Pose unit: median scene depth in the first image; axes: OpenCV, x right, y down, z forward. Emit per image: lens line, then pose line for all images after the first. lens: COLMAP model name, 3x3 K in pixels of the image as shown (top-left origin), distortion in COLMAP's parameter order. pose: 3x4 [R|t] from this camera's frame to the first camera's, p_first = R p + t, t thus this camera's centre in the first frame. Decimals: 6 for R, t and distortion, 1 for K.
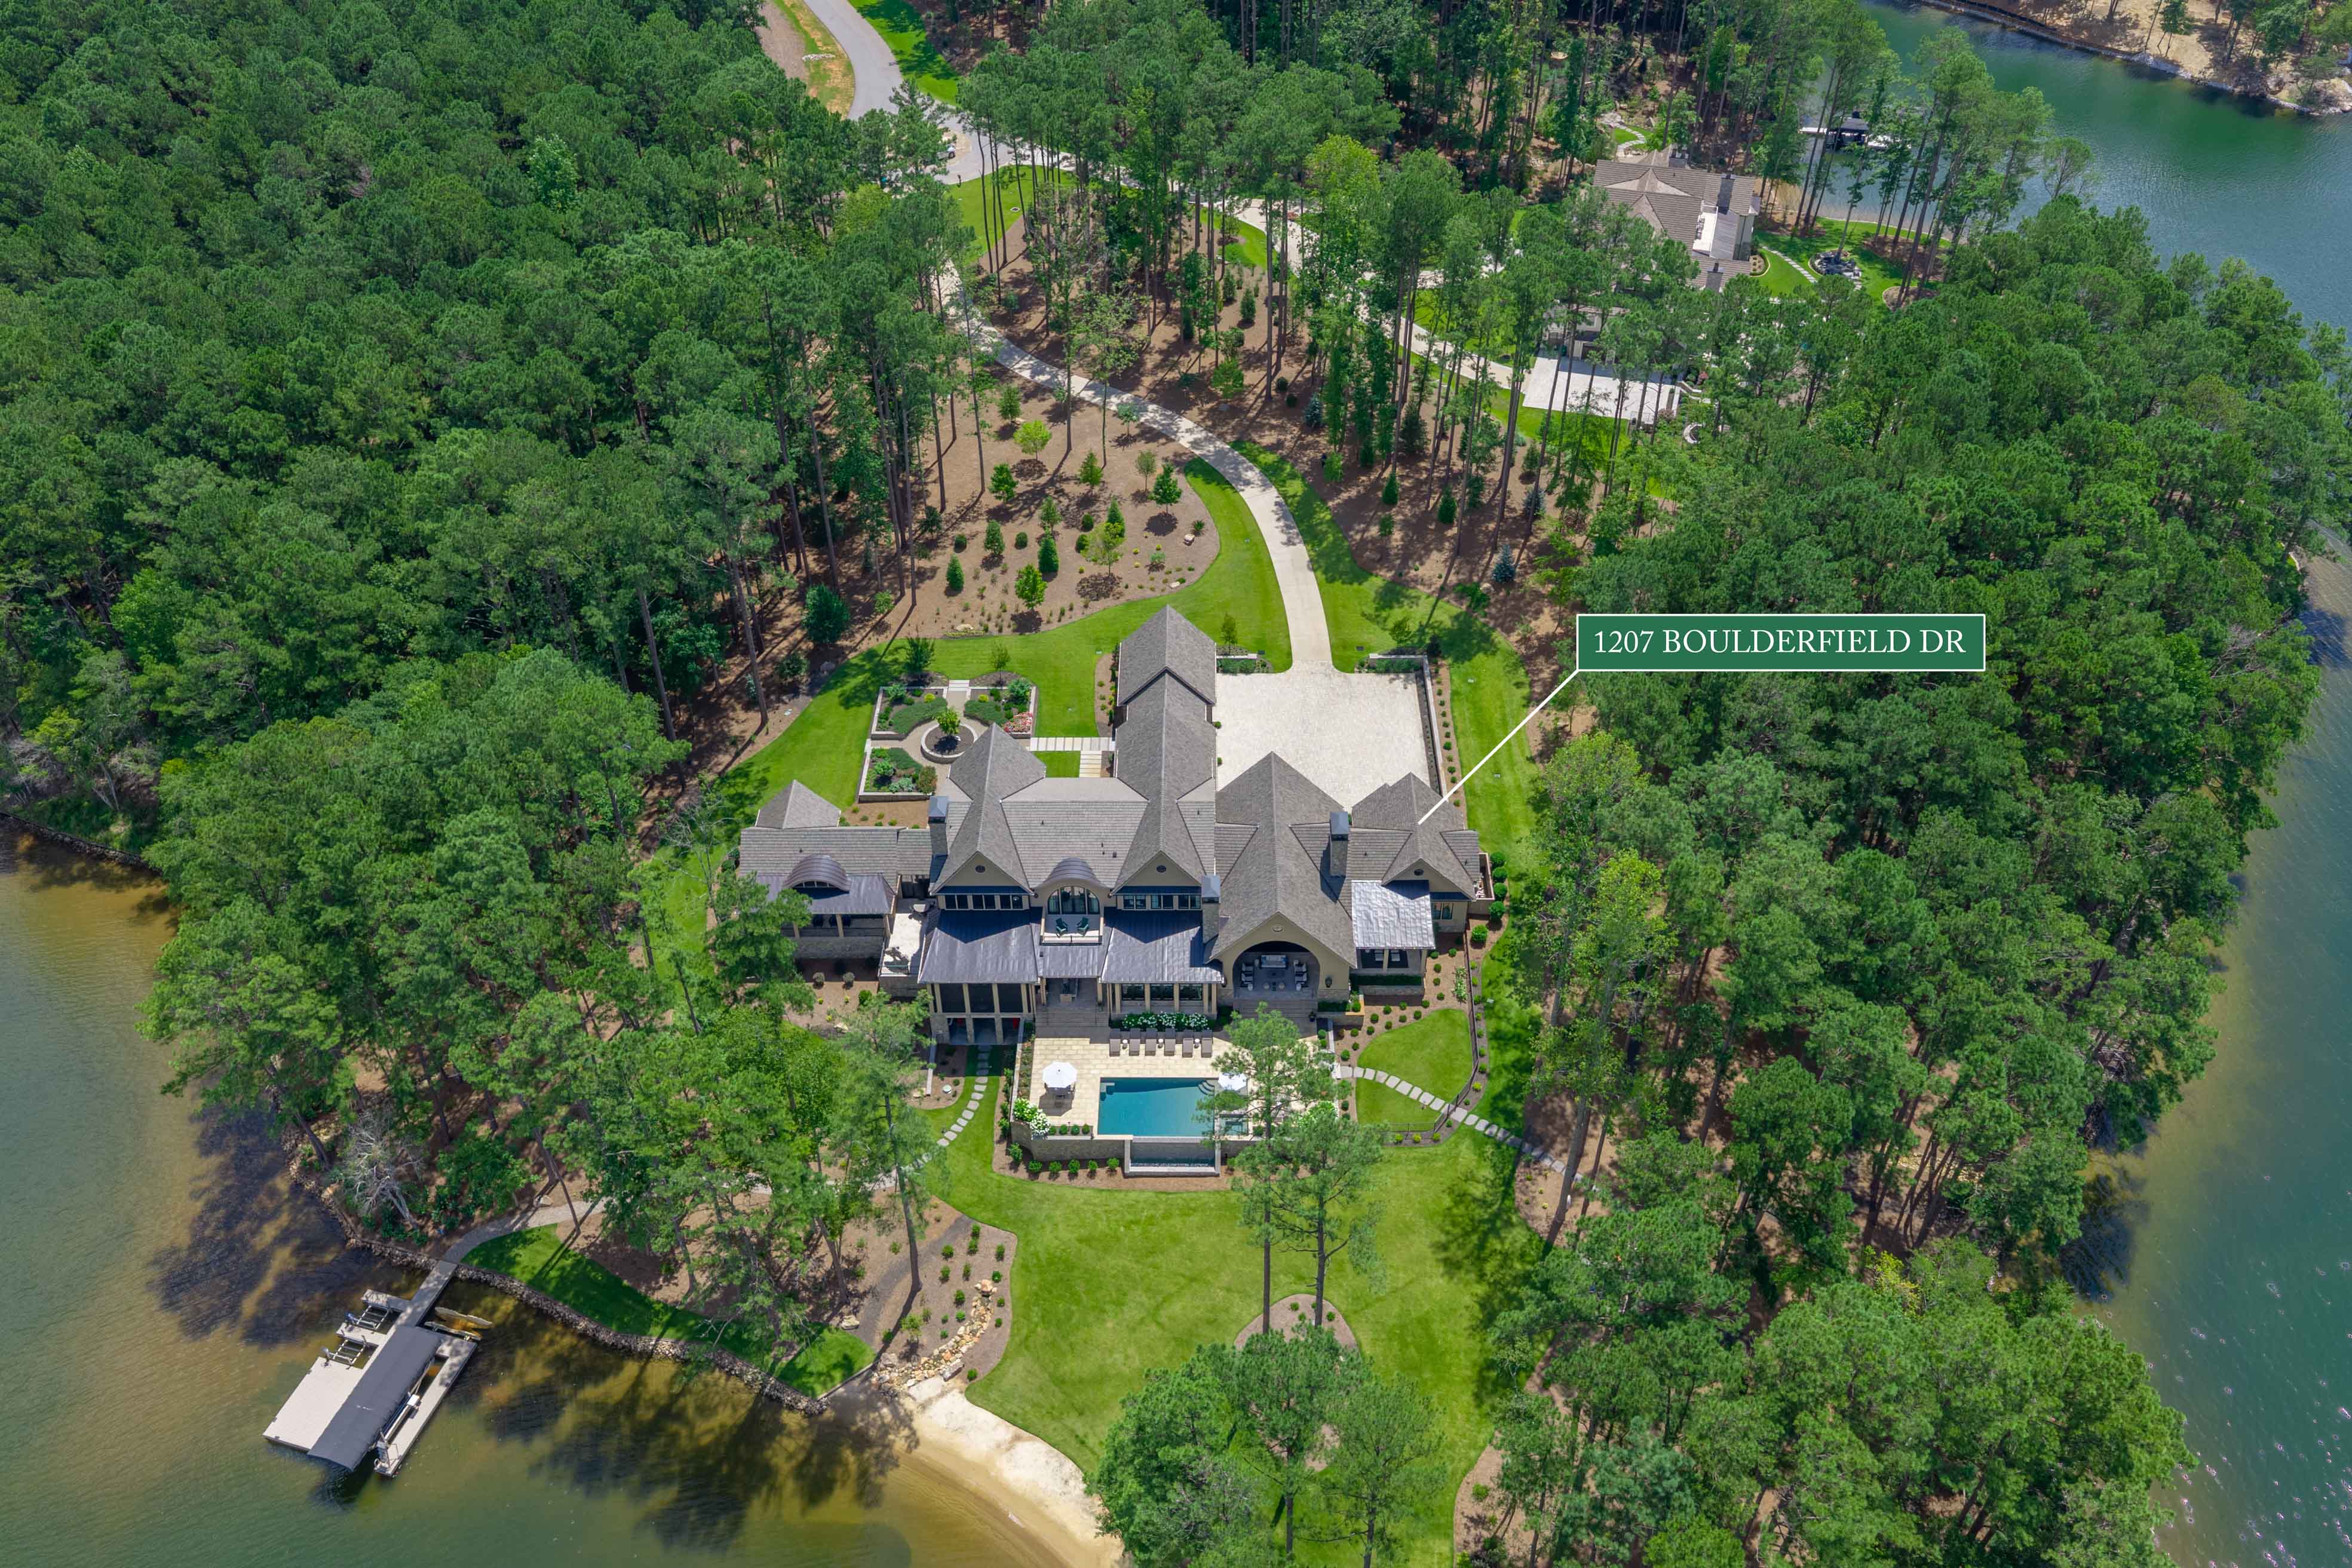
lens RADIAL K [[1966.2, 0, 1178.5], [0, 1966.2, 782.5], [0, 0, 1]] dist [0.016700, -0.026702]
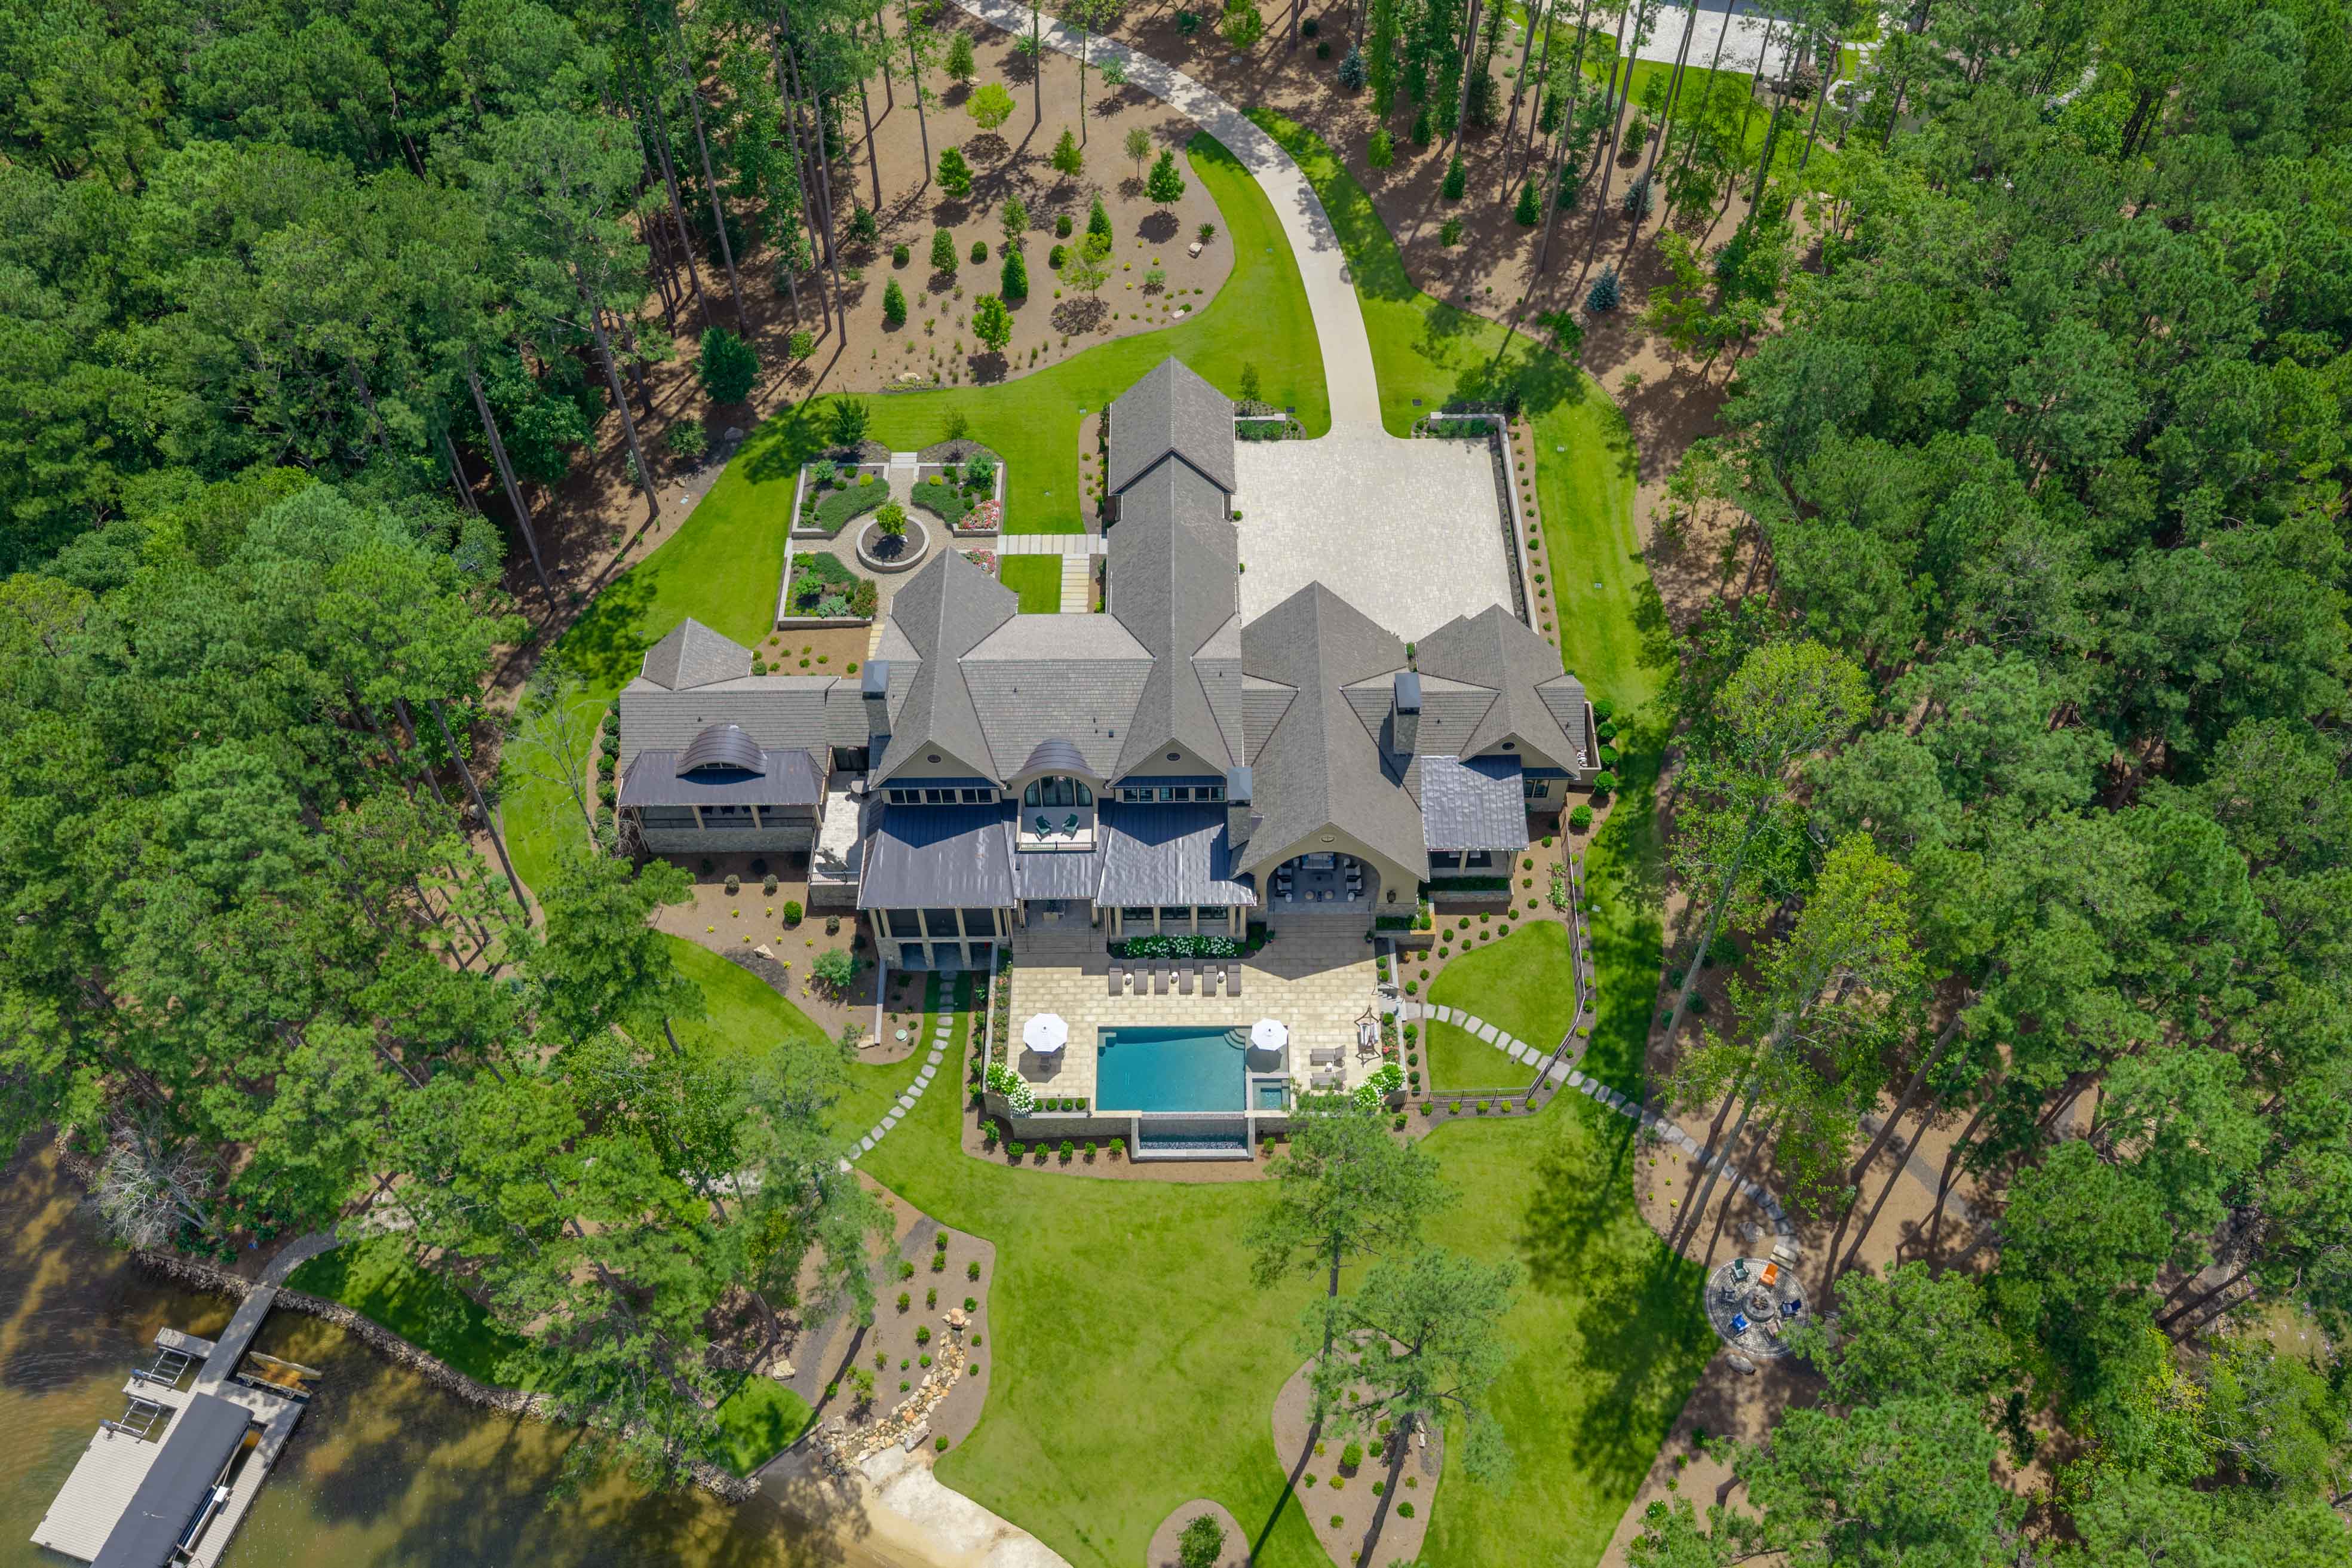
lens RADIAL K [[1966.2, 0, 1182.9], [0, 1966.2, 772.3], [0, 0, 1]] dist [0.016700, -0.026702]
pose [[0.999880, -0.011620, 0.010291, -0.012325], [0.009322, 0.979668, 0.200410, -0.098283], [-0.012411, -0.200289, 0.979658, 0.248146]]
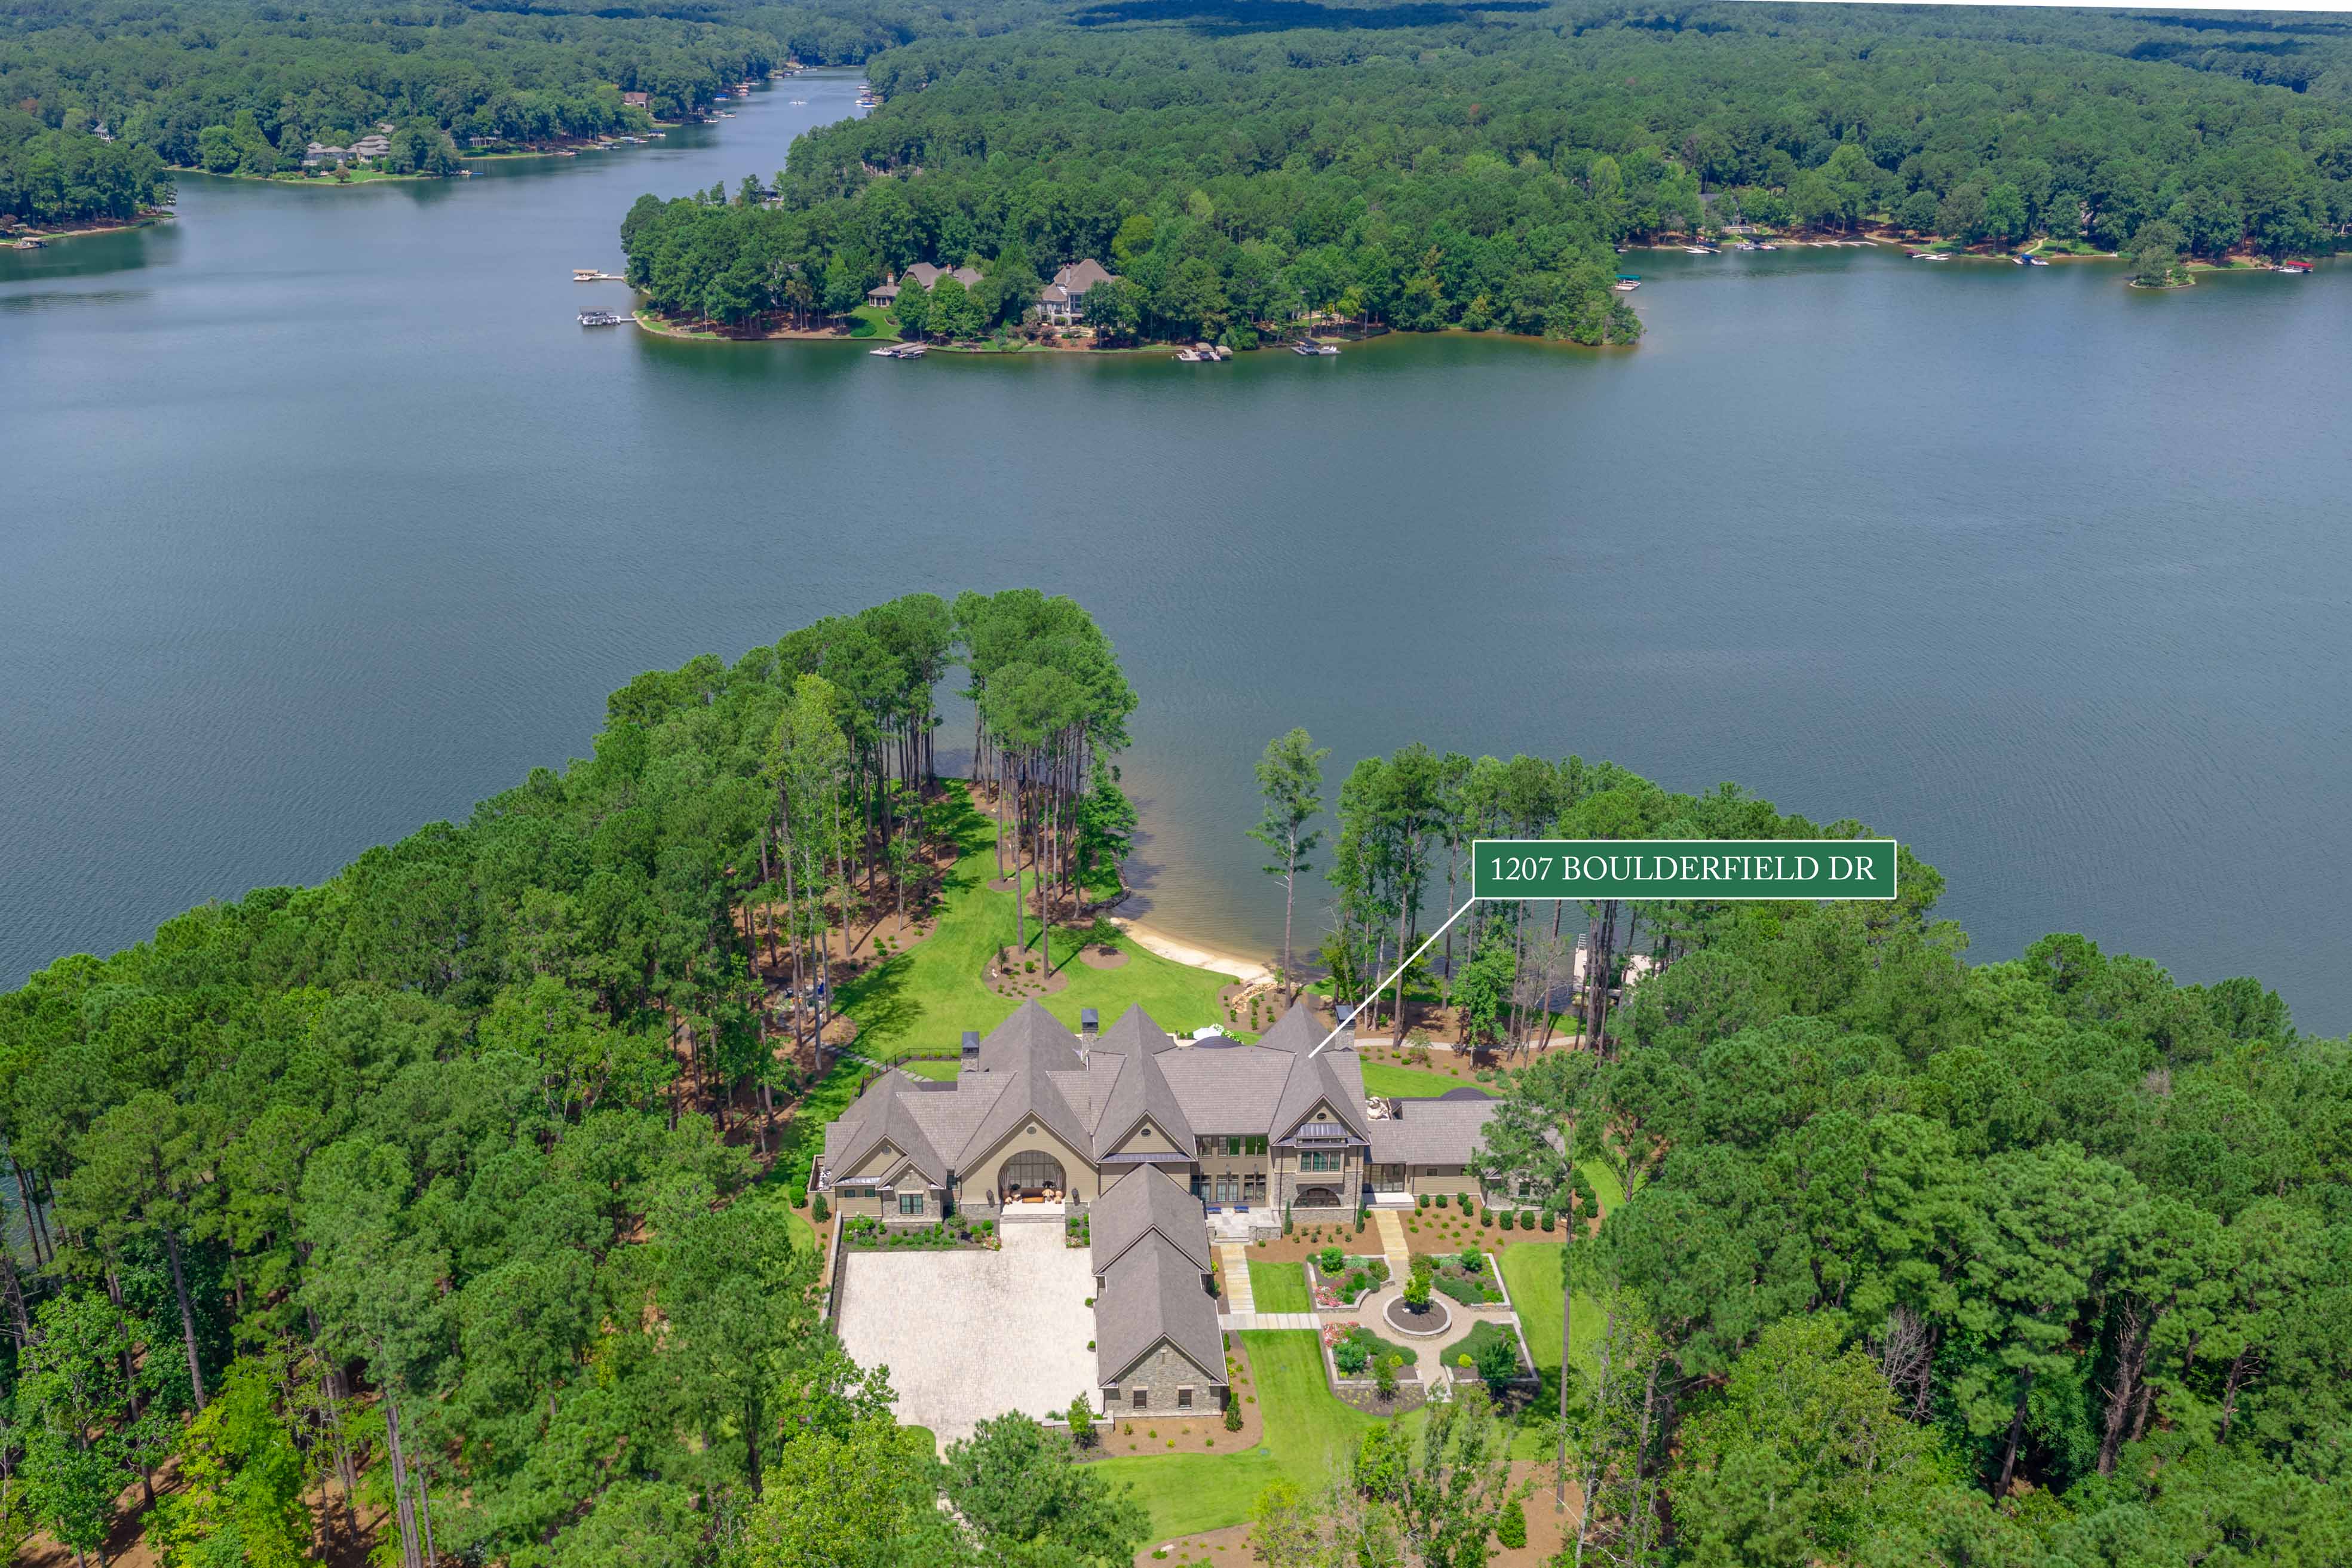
lens RADIAL K [[1966.2, 0, 1168.5], [0, 1966.2, 781.0], [0, 0, 1]] dist [0.016700, -0.026702]
pose [[-0.997063, 0.024418, -0.072592, 0.047725], [-0.053674, 0.453336, 0.889722, -0.969414], [0.054633, 0.891005, -0.450694, 1.327021]]
